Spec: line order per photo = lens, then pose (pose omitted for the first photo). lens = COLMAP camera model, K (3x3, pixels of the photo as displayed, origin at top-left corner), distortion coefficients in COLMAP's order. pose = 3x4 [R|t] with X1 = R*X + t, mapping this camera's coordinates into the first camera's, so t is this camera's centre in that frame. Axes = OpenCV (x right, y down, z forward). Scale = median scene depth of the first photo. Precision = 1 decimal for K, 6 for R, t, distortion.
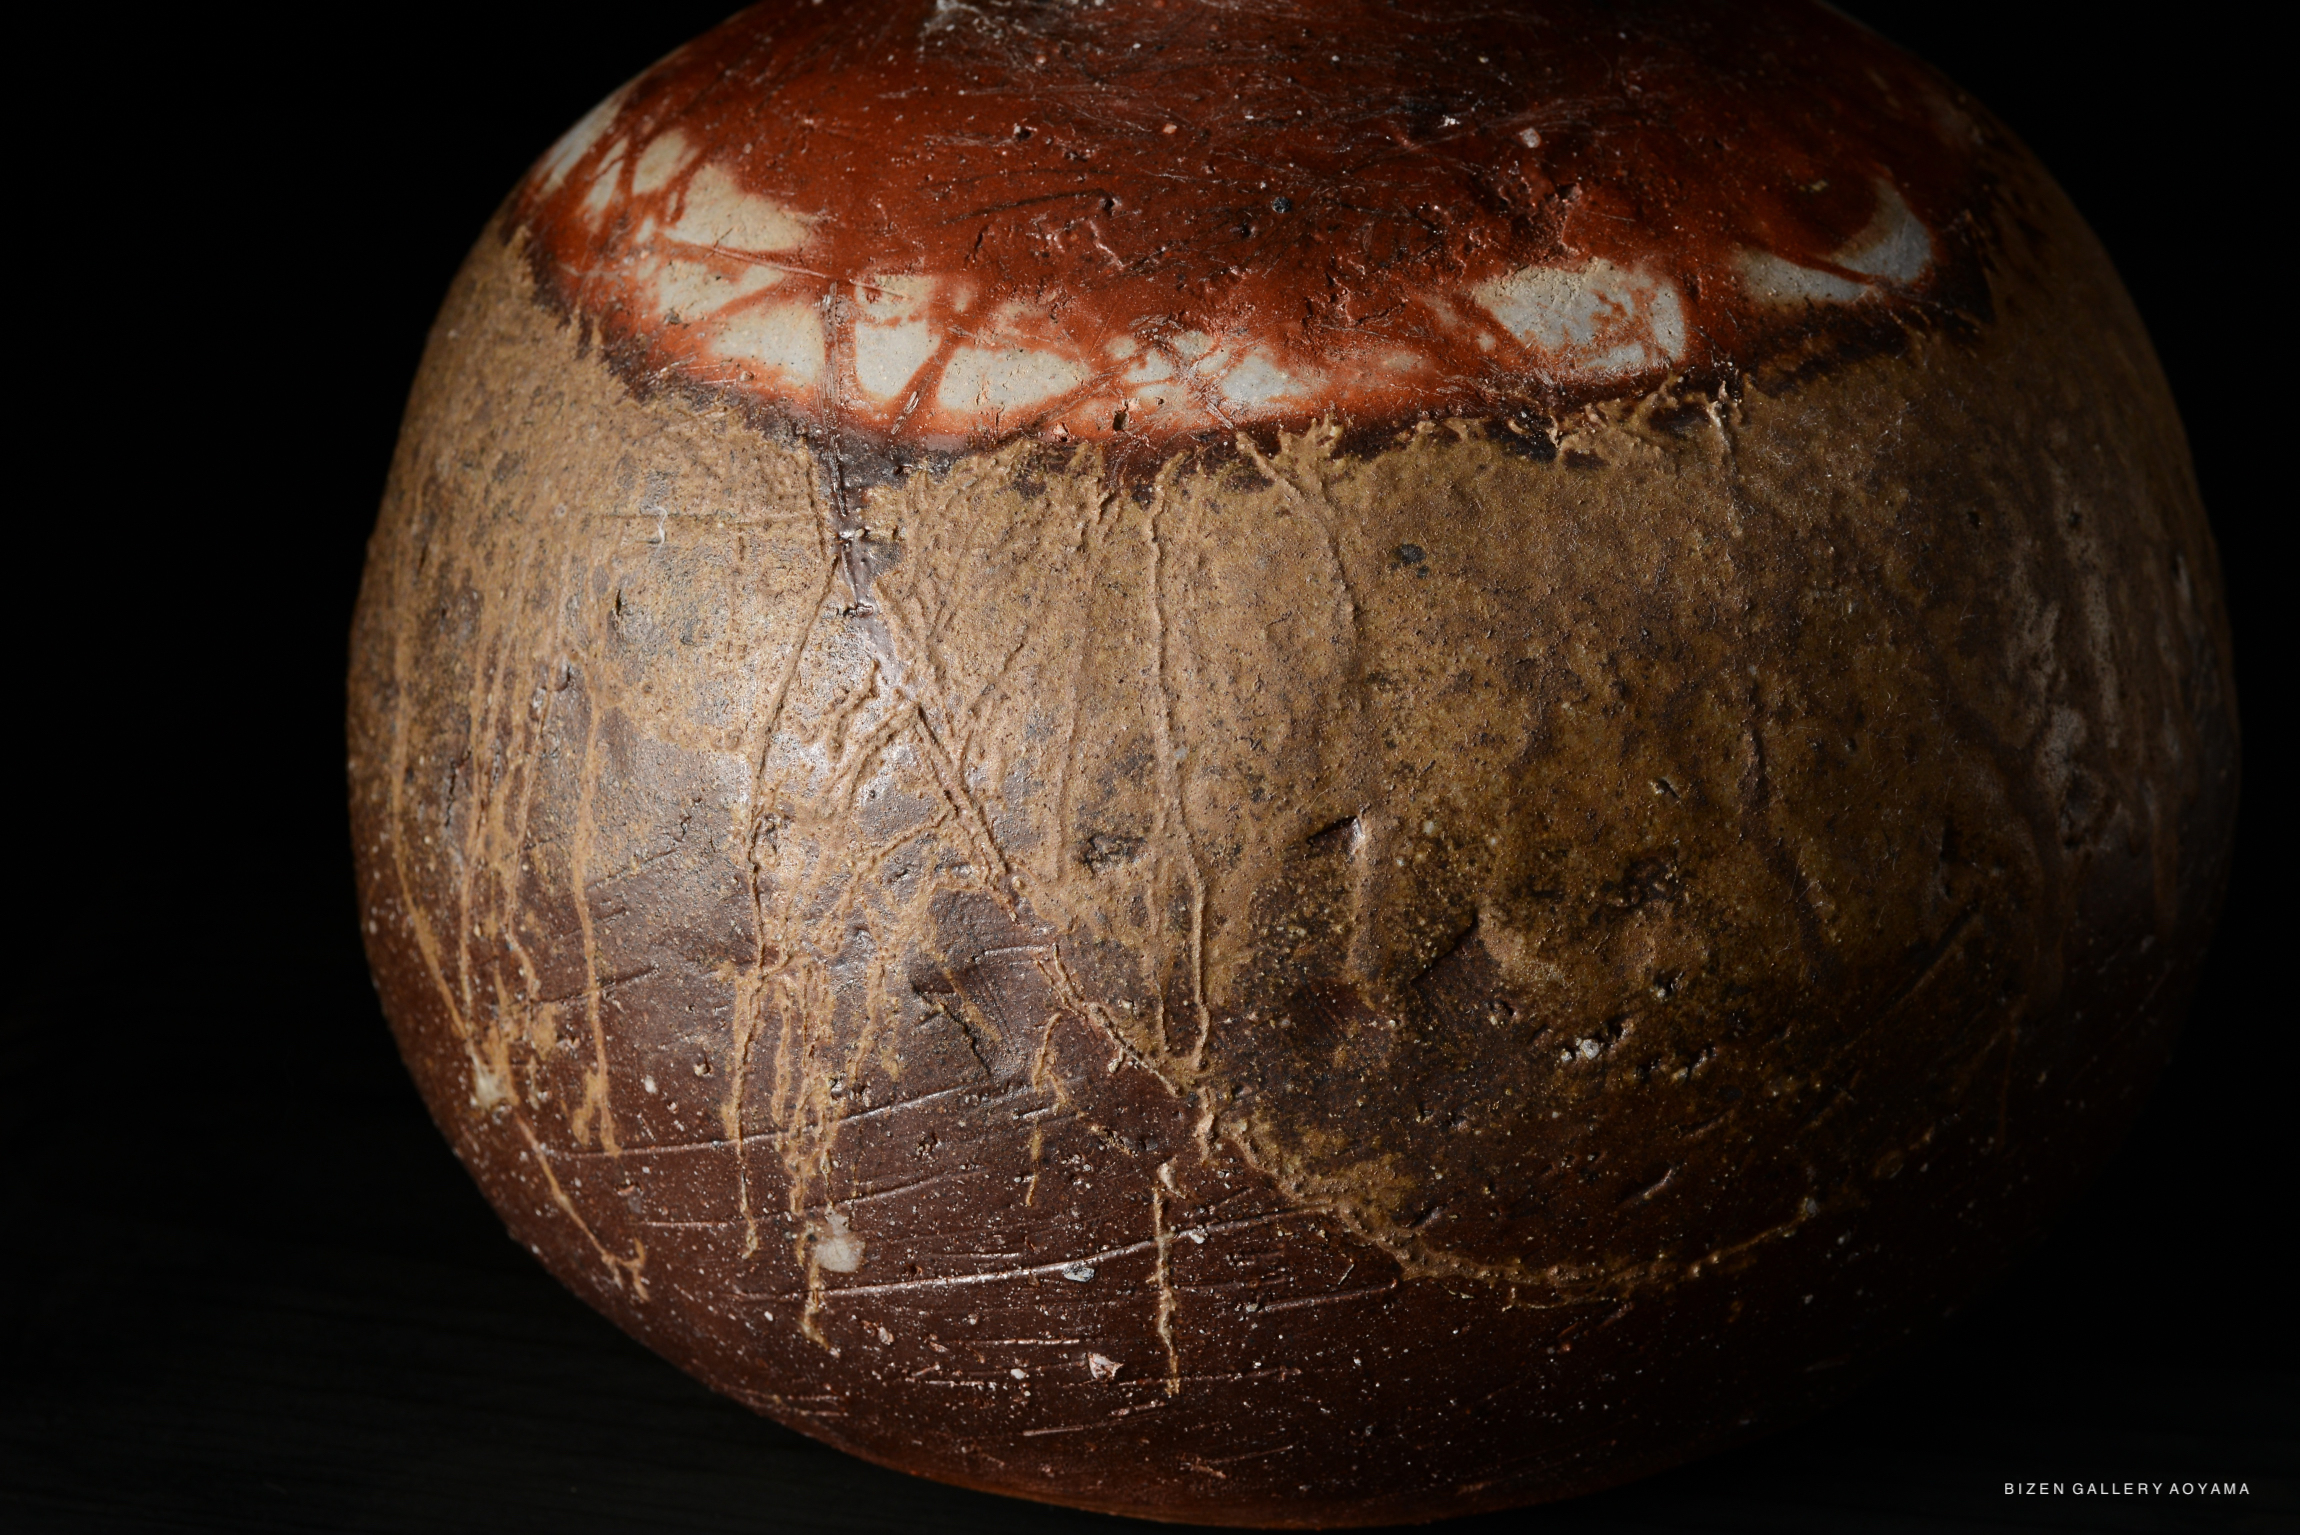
lens RADIAL K [[4987.8, 0, 1150.0], [0, 4987.8, 767.5], [0, 0, 1]] dist [0.026000, 0.877303]
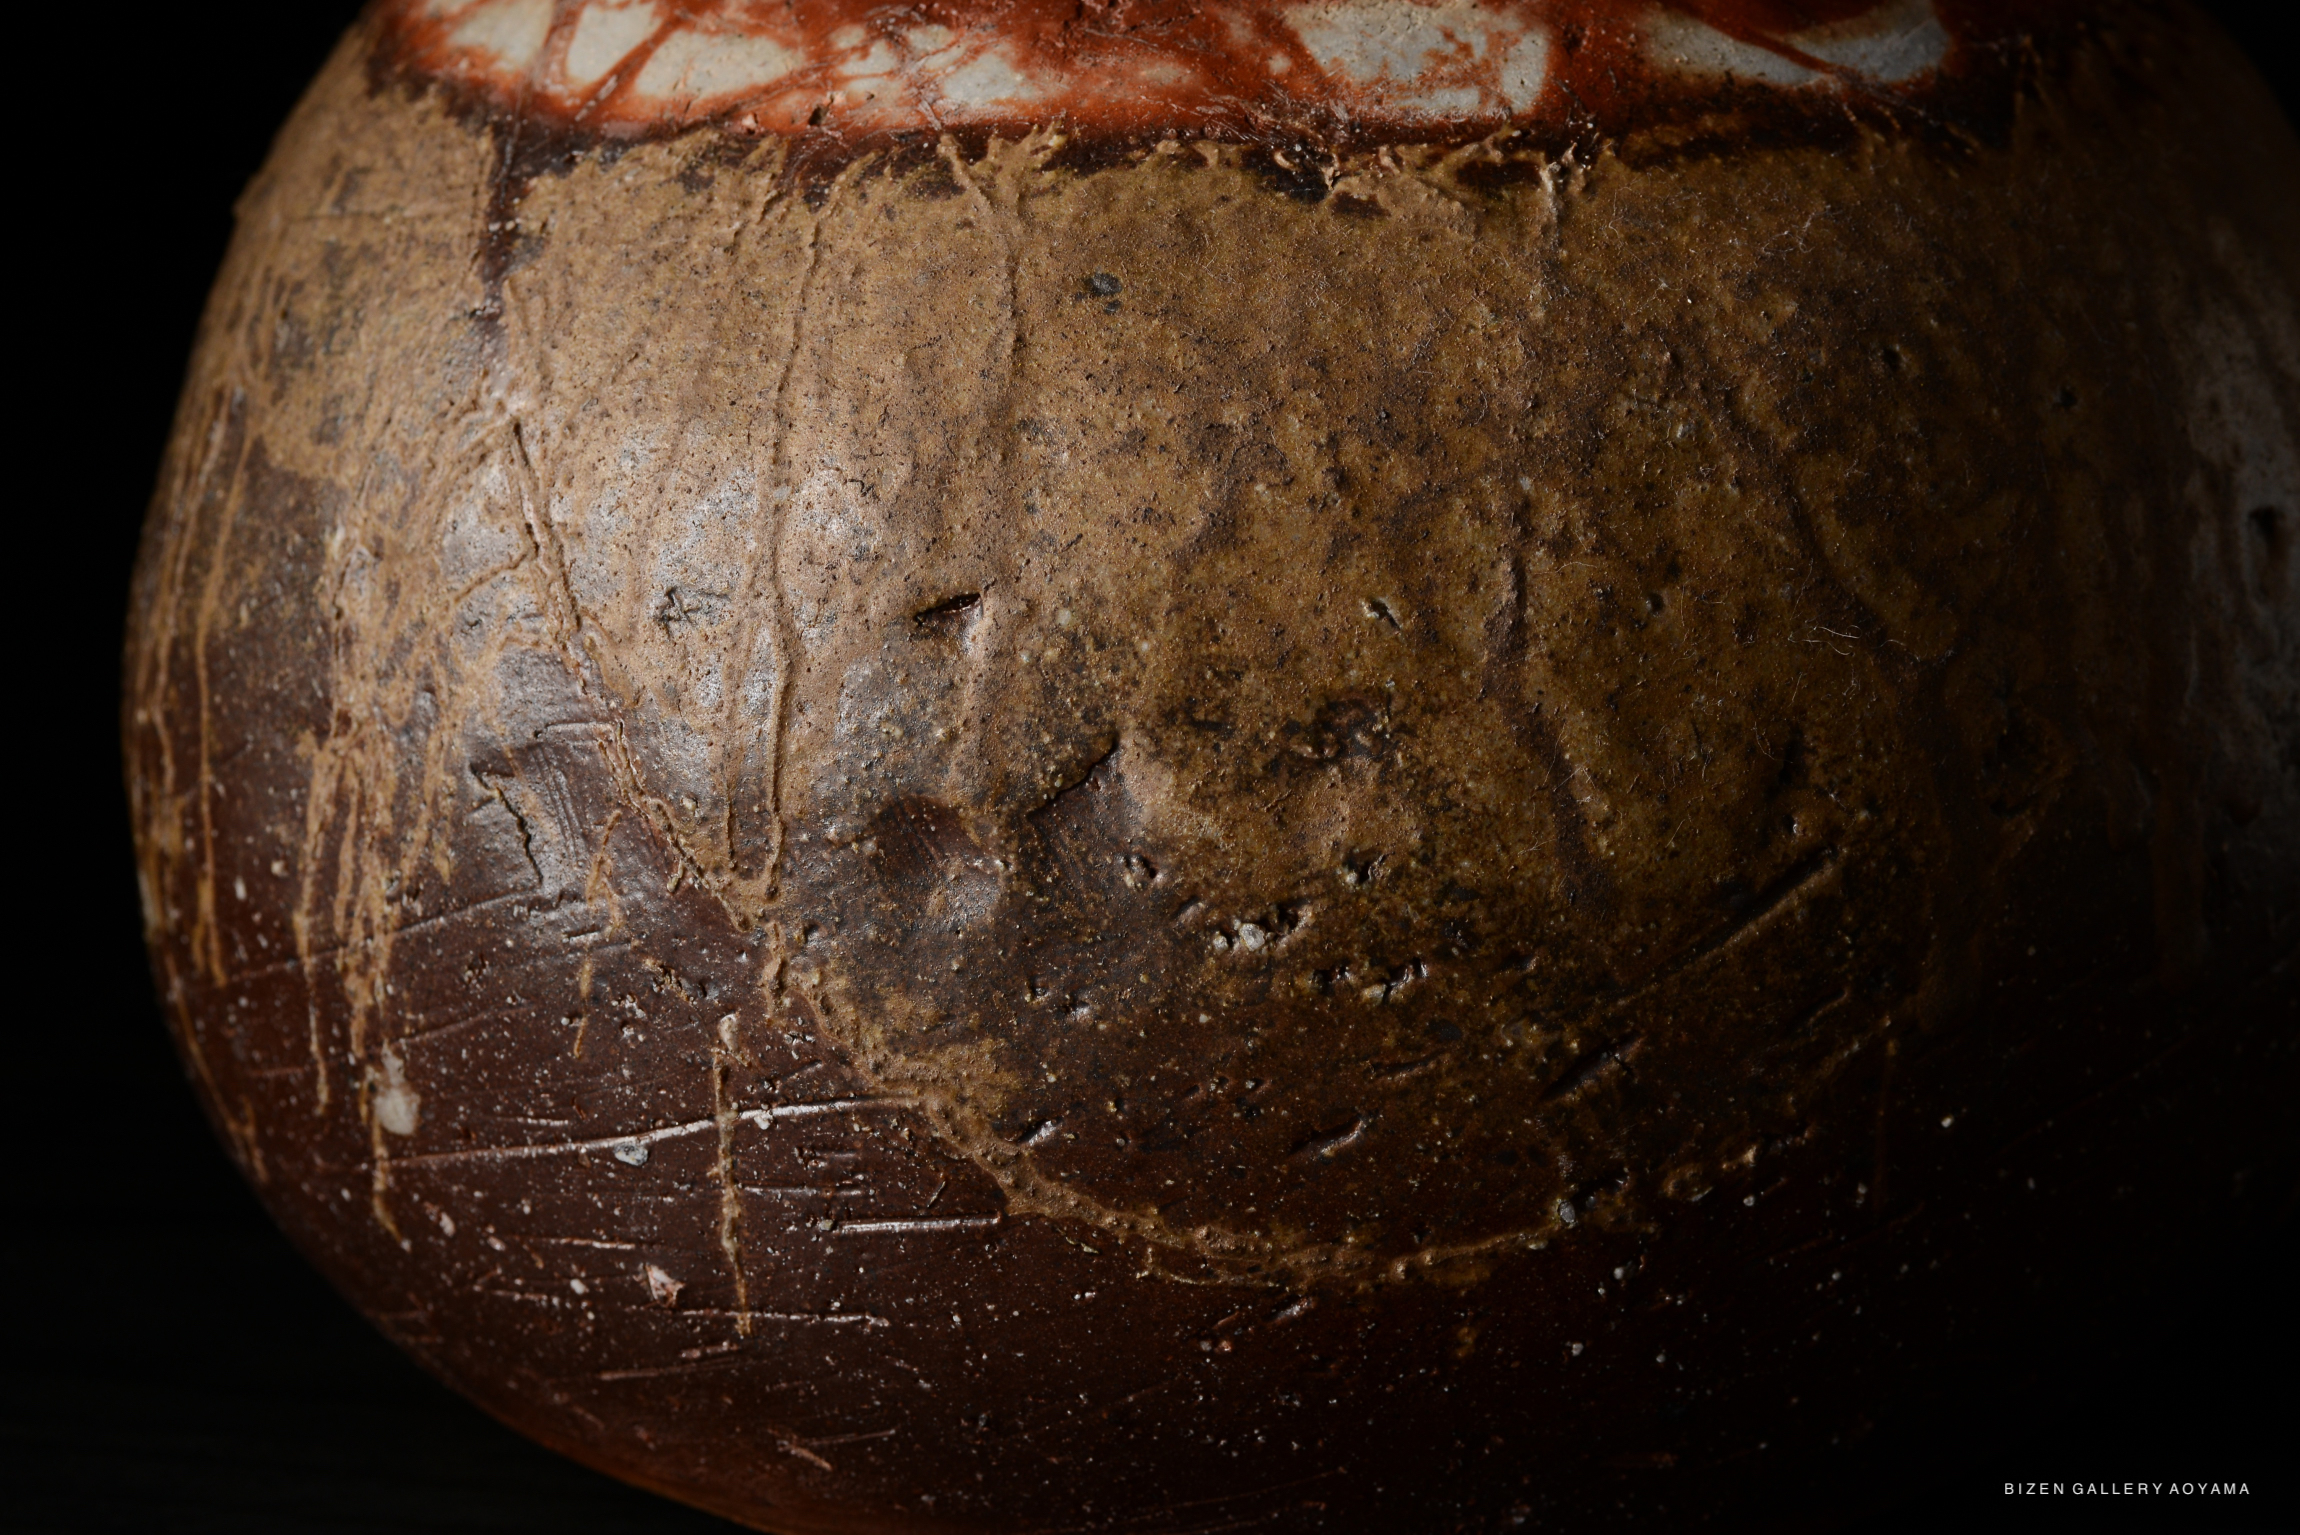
lens RADIAL K [[4987.8, 0, 1150.0], [0, 4987.8, 767.5], [0, 0, 1]] dist [0.026000, 0.877303]
pose [[0.957502, 0.112059, -0.265768, 0.273636], [-0.144799, 0.983667, -0.106921, 0.114571], [0.249446, 0.140860, 0.958089, 0.243647]]
